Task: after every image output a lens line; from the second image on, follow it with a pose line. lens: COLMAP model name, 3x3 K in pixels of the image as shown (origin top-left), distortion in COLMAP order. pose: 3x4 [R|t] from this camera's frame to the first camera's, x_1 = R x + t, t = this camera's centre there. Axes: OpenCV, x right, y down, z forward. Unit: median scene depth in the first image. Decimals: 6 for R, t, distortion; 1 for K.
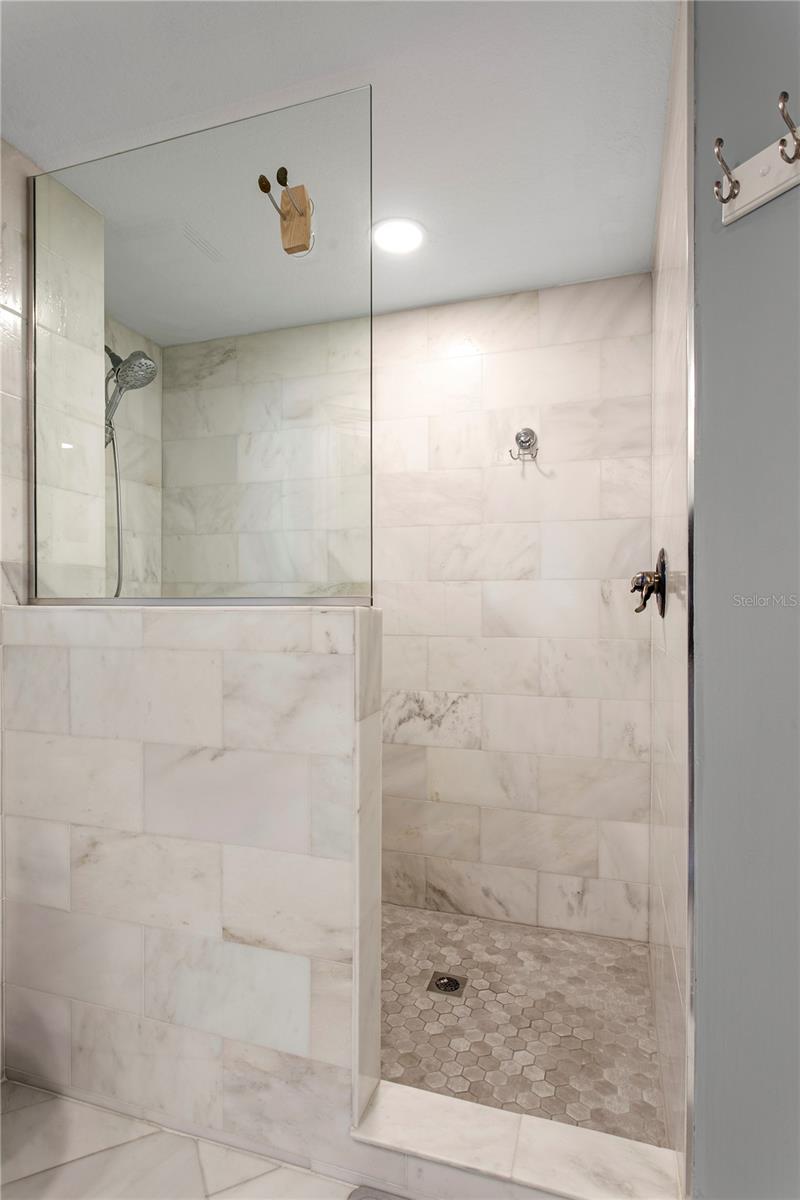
lens RADIAL K [[636.2, 0, 406.3], [0, 636.2, 609.7], [0, 0, 1]] dist [-0.005080, 0.001412]
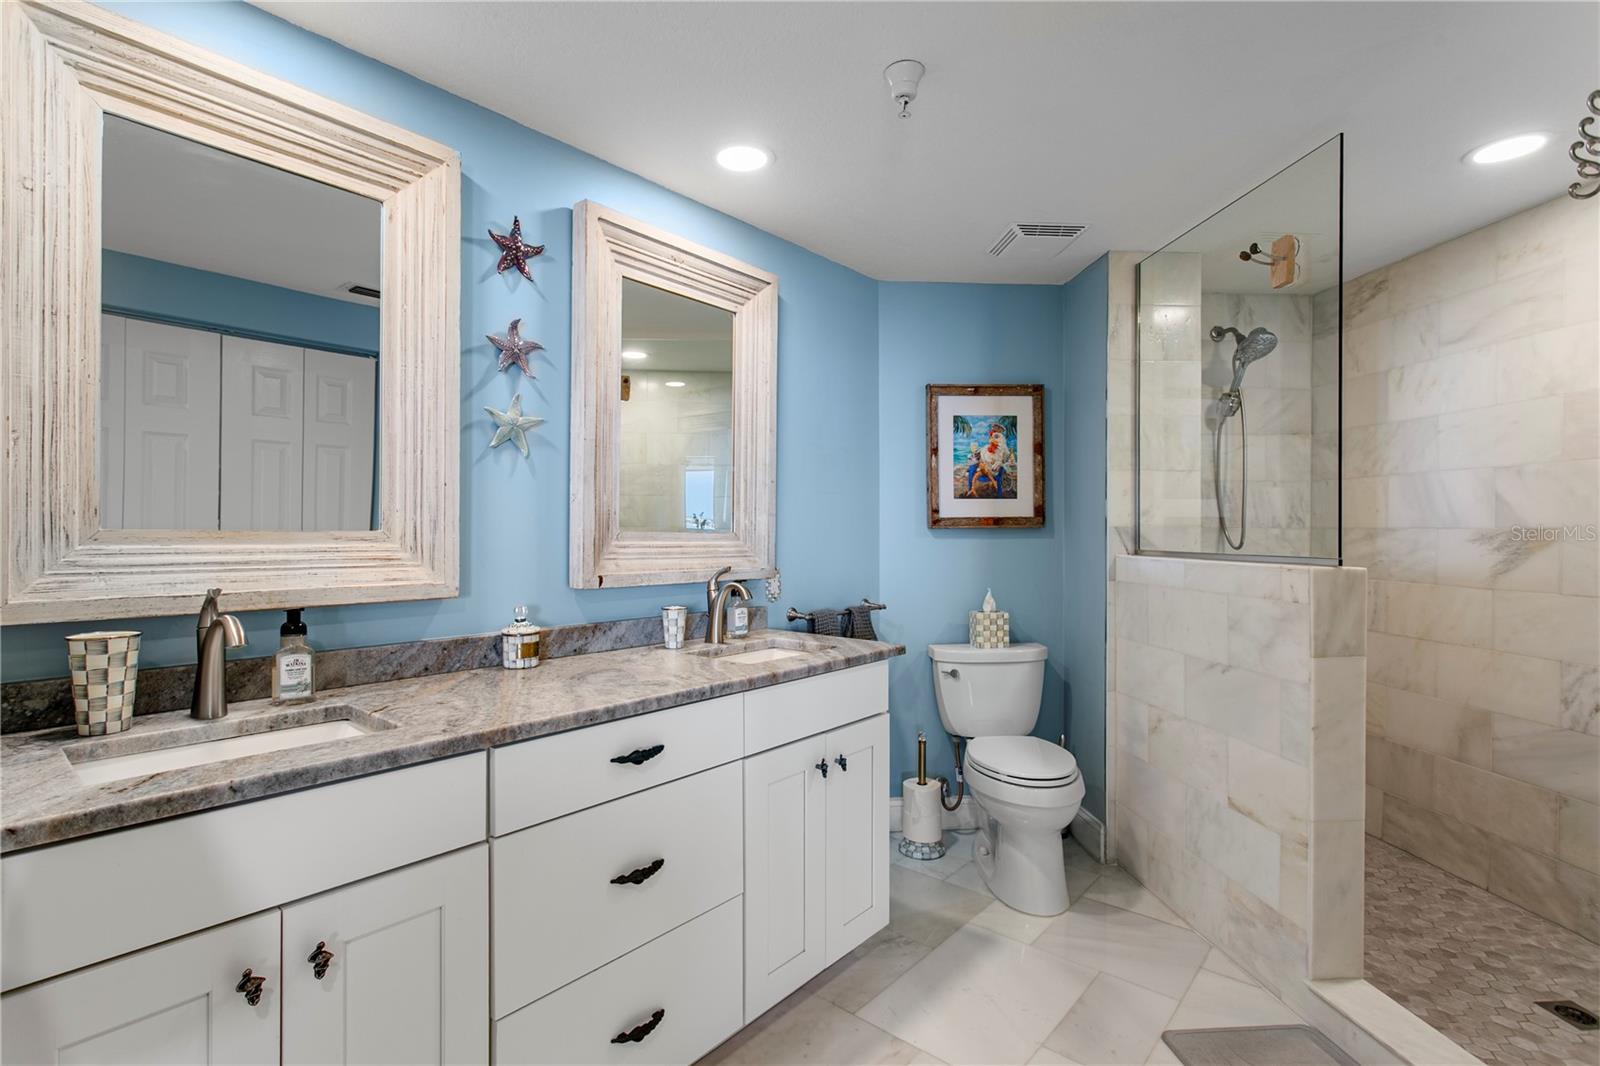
lens RADIAL K [[757.0, 0, 780.5], [0, 757.0, 534.1], [0, 0, 1]] dist [-0.000836, 0.000382]
pose [[0.385798, 0.001447, -0.922582, 0.684764], [-0.003769, 0.999993, -0.000008, -0.049967], [0.922576, 0.003480, 0.385801, -0.421761]]
